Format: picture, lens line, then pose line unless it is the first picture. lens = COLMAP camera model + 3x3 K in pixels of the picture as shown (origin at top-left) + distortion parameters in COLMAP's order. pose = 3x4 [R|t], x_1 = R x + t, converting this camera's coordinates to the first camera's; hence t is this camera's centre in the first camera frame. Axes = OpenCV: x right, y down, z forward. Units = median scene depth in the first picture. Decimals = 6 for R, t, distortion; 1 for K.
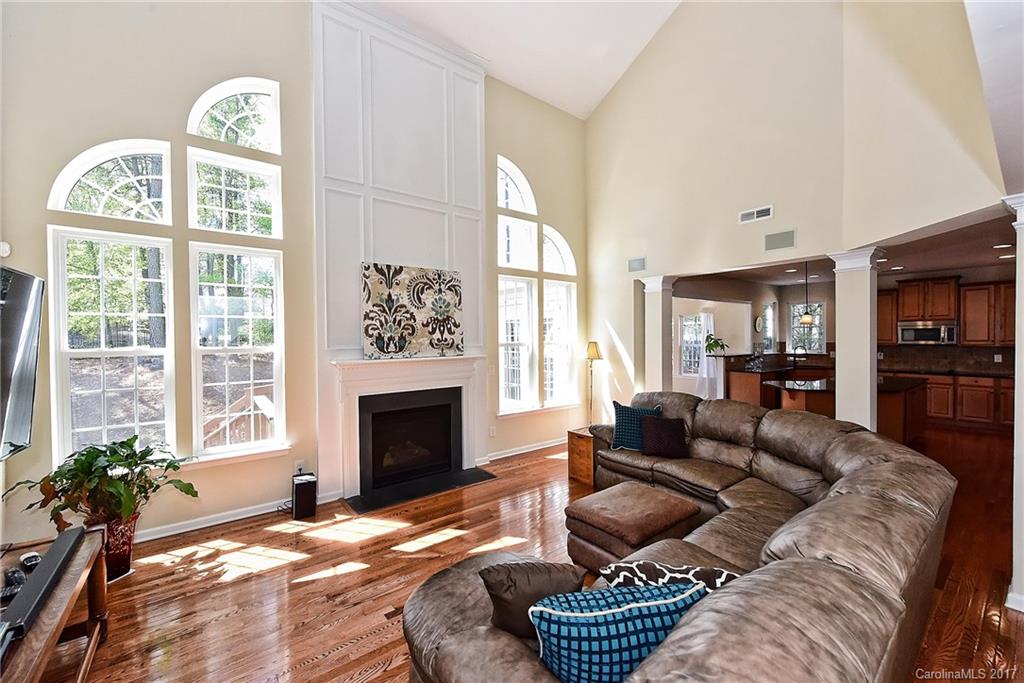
lens RADIAL K [[399.0, 0, 512.3], [0, 399.0, 343.3], [0, 0, 1]] dist [-0.003716, -0.000536]
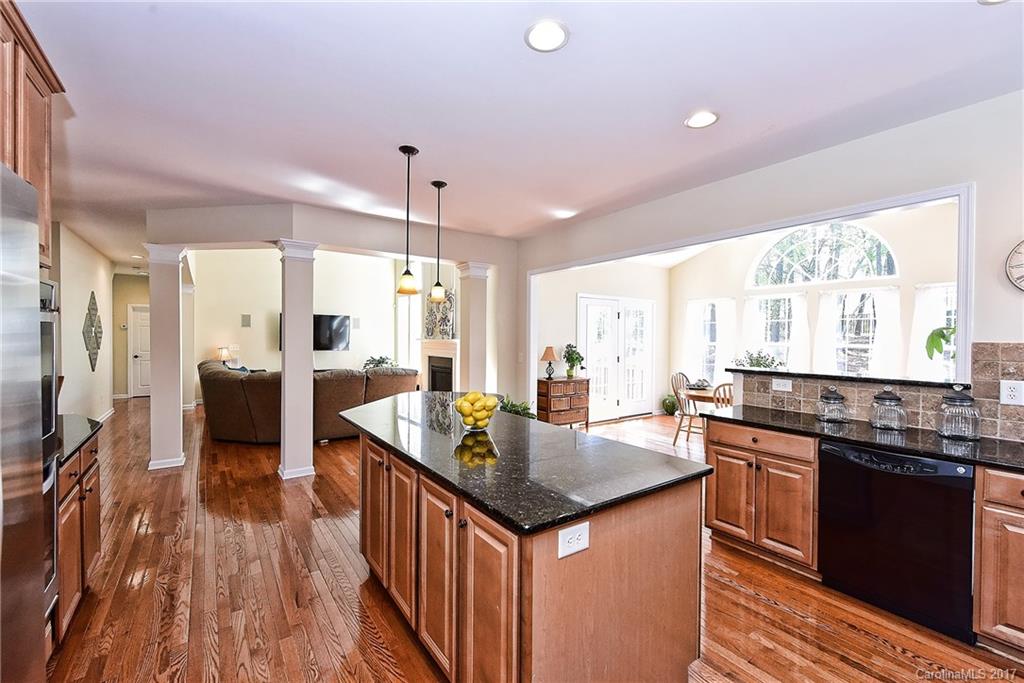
lens RADIAL K [[417.8, 0, 512.2], [0, 417.8, 342.4], [0, 0, 1]] dist [0.000107, -0.000464]
pose [[-0.025278, 0.021343, -0.999453, 1.696696], [-0.020726, 0.999546, 0.021870, 0.001116], [0.999466, 0.021267, -0.024824, 1.367035]]
